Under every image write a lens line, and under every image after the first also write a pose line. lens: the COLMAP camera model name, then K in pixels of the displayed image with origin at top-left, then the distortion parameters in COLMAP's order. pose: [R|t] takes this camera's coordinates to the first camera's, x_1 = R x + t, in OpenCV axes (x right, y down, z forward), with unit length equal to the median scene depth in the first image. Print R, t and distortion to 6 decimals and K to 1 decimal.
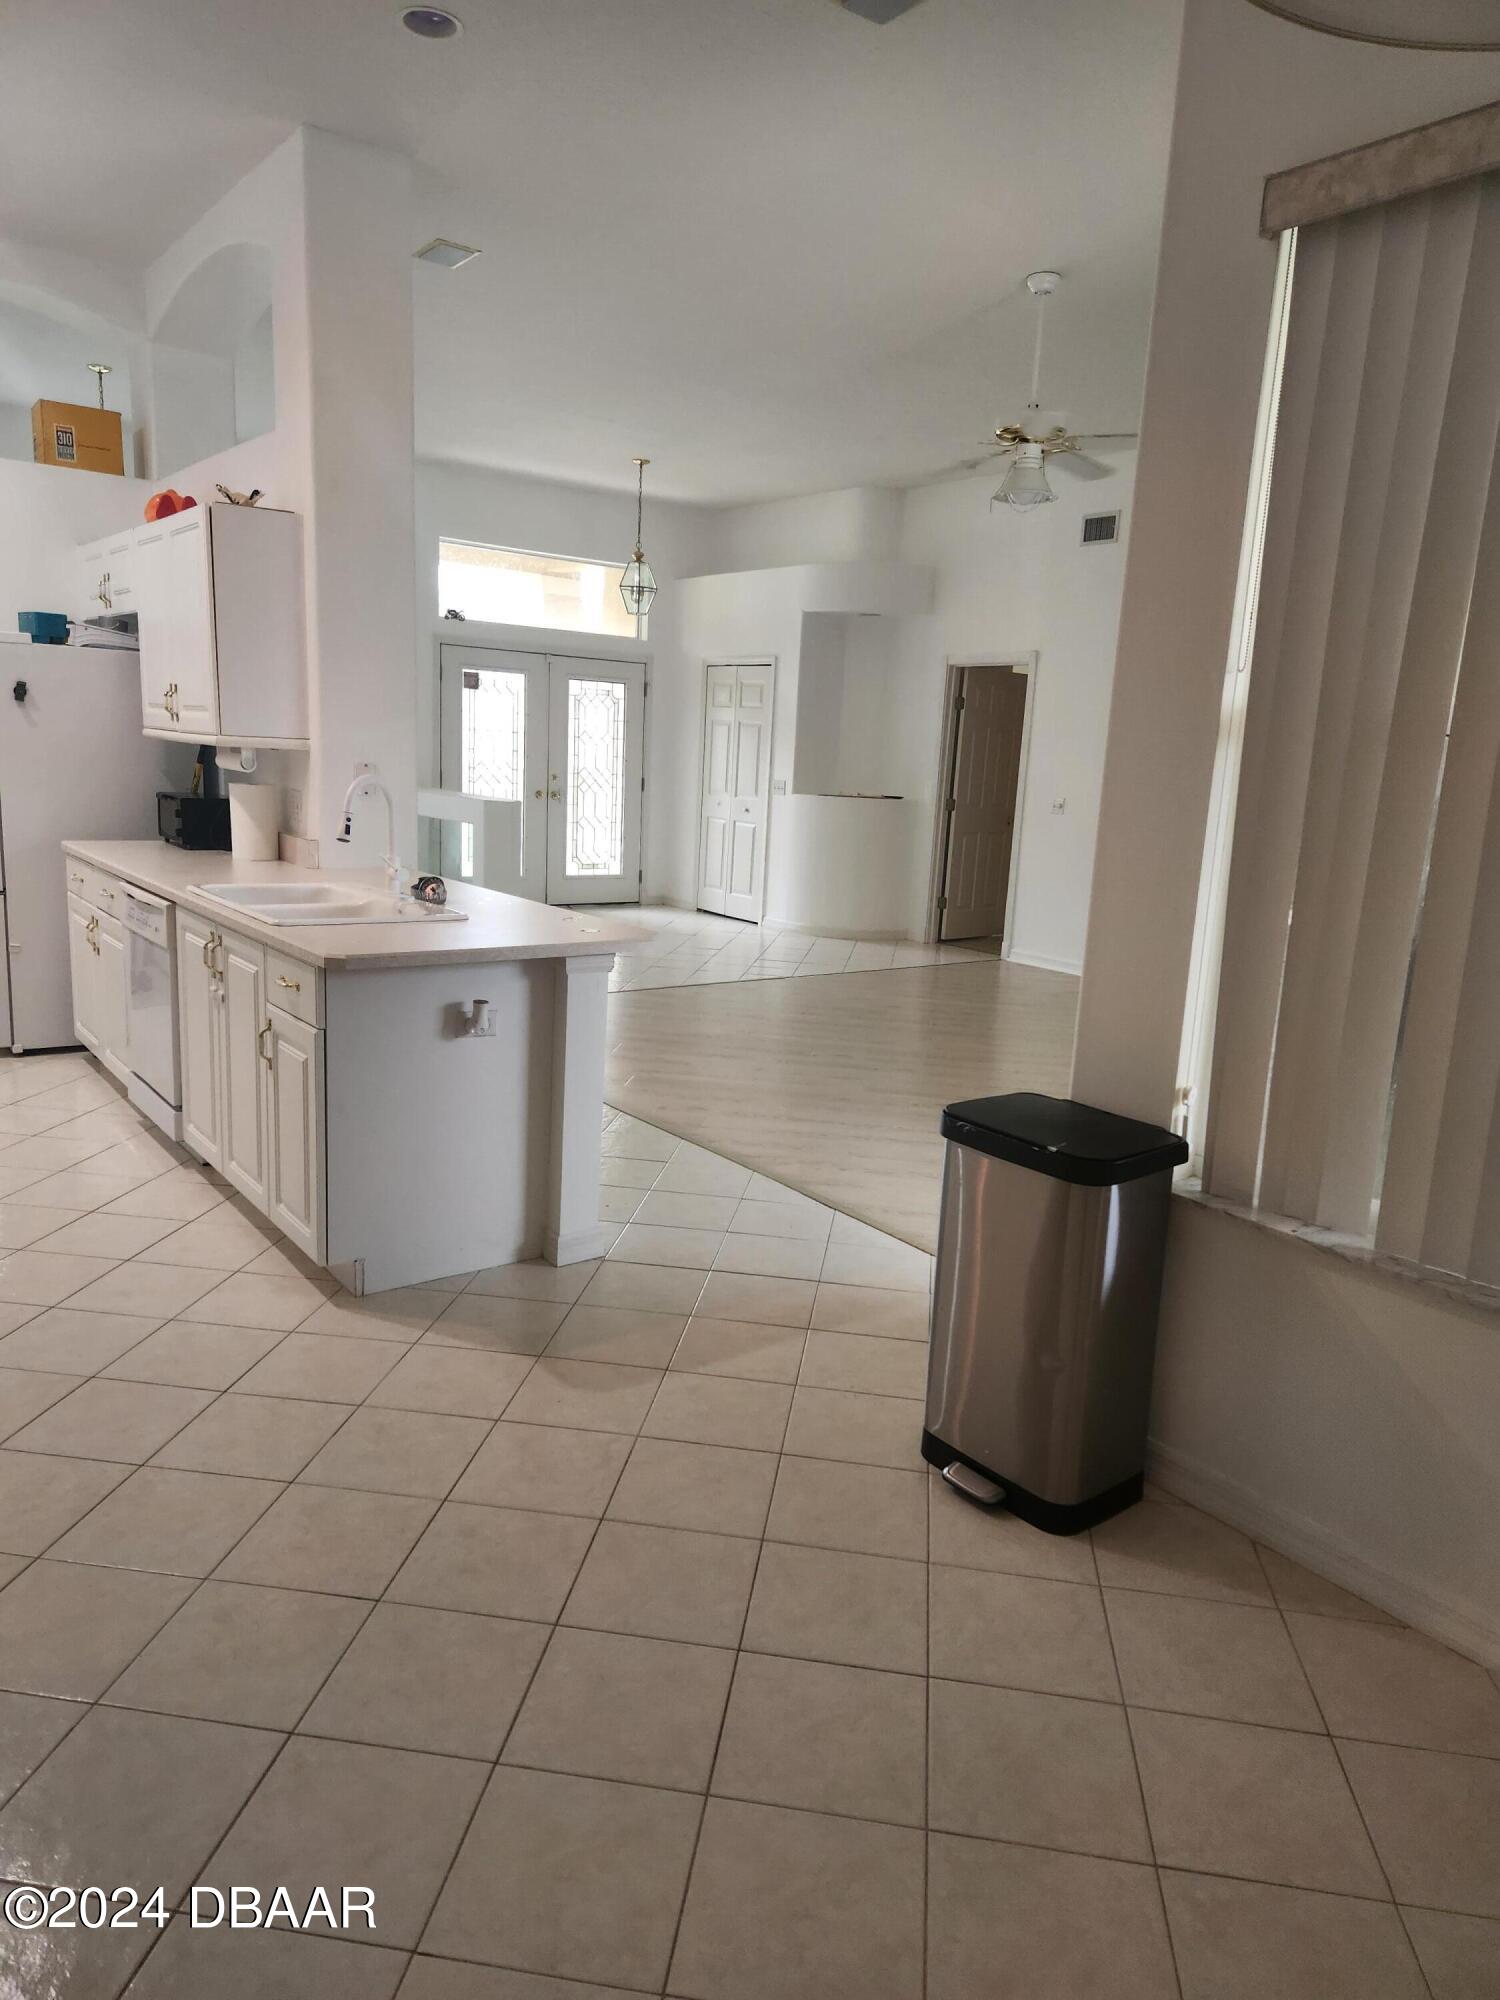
lens RADIAL K [[1340.0, 0, 756.3], [0, 1340.0, 985.3], [0, 0, 1]] dist [0.079121, -0.074373]
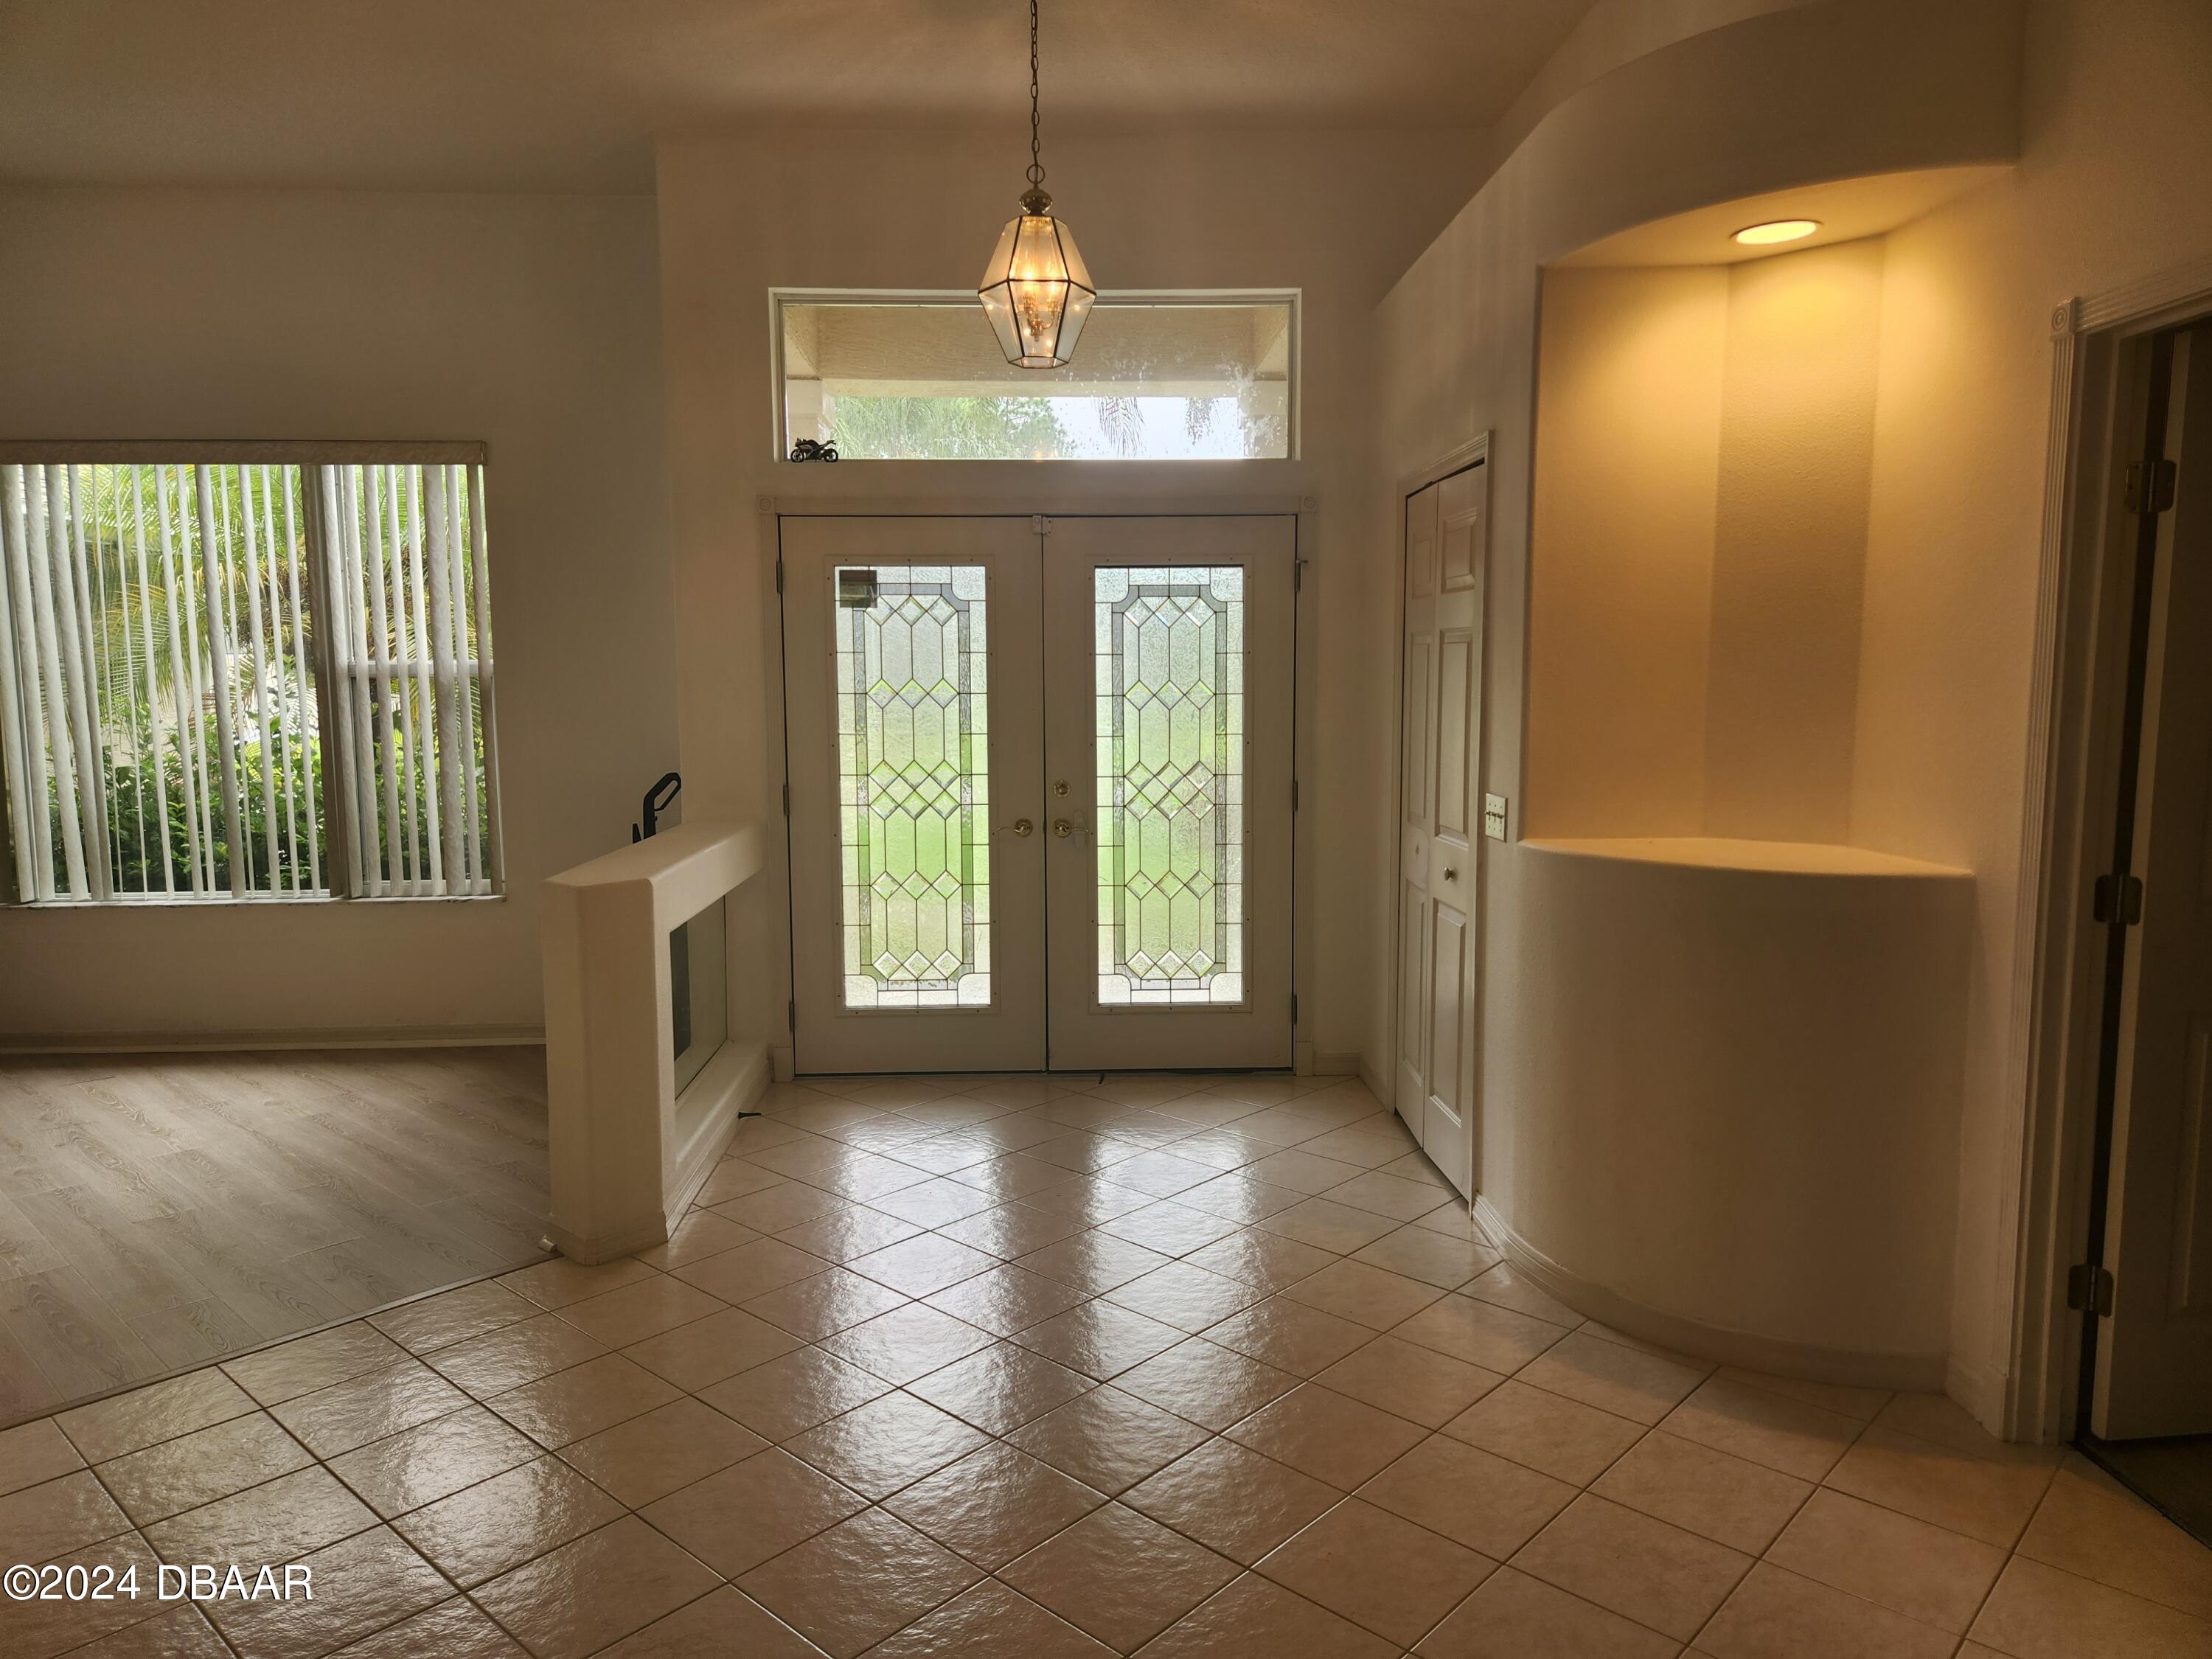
lens RADIAL K [[1466.3, 0, 1096.2], [0, 1466.3, 833.6], [0, 0, 1]] dist [0.082912, -0.066577]
pose [[0.825136, 0.005748, -0.564904, 0.132585], [-0.054966, 0.996021, -0.070152, -0.106348], [0.562253, 0.088935, 0.822169, 0.610435]]
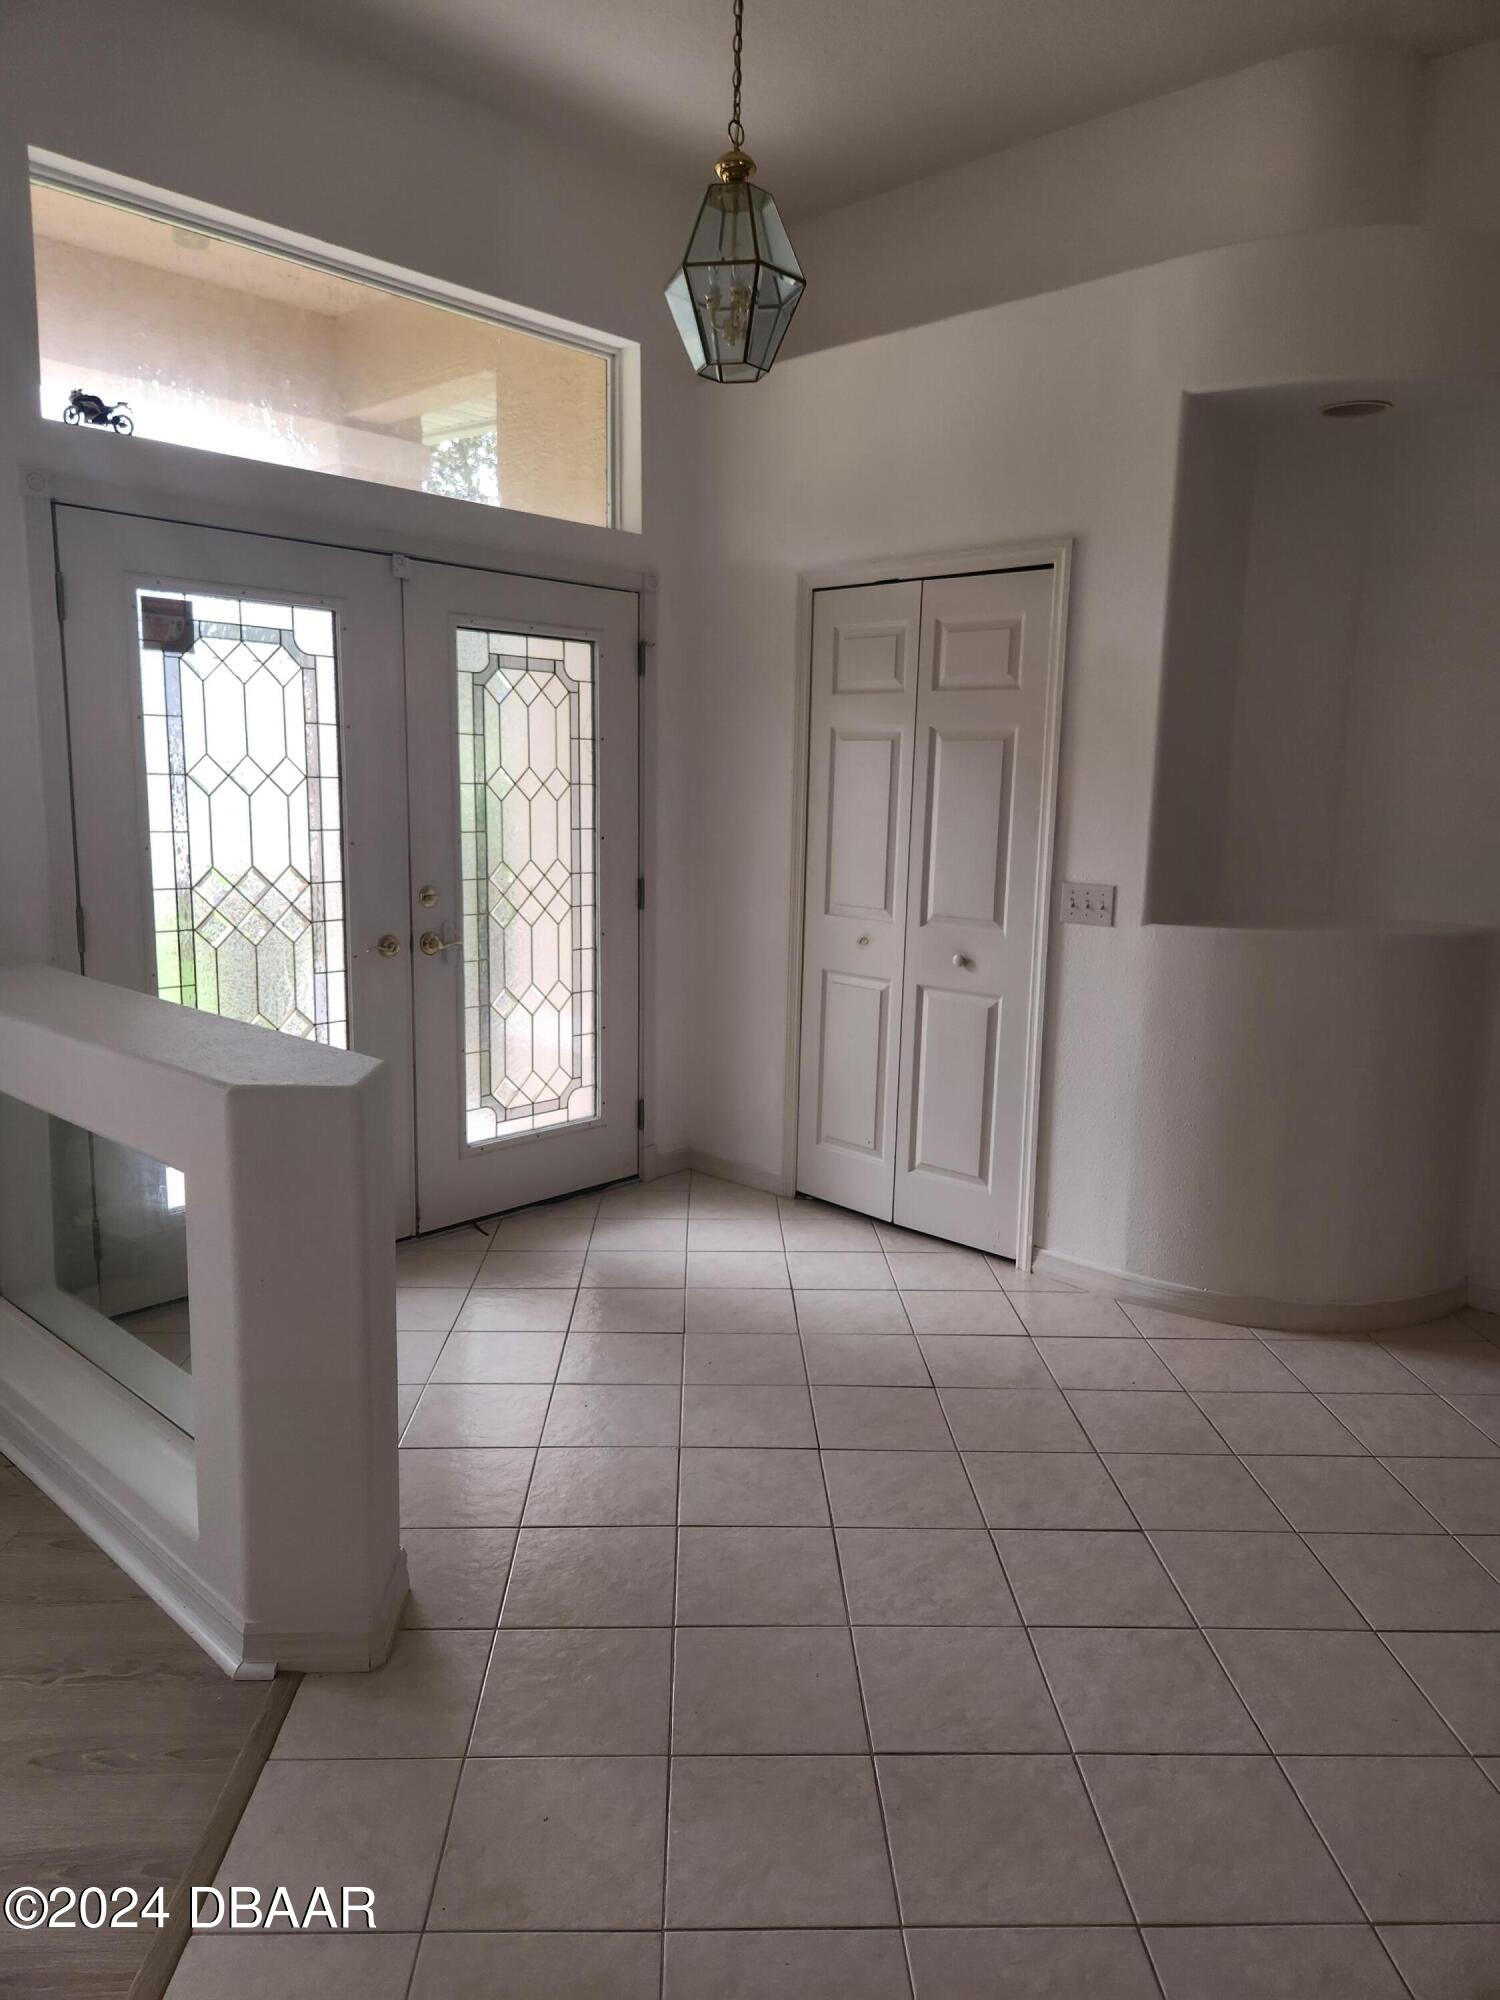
lens RADIAL K [[1340.0, 0, 756.3], [0, 1340.0, 985.3], [0, 0, 1]] dist [0.079121, -0.074373]
pose [[0.983220, -0.059848, 0.172328, -0.126931], [0.063187, 0.997904, -0.013949, -0.119289], [-0.171132, 0.024604, 0.984941, 0.623950]]
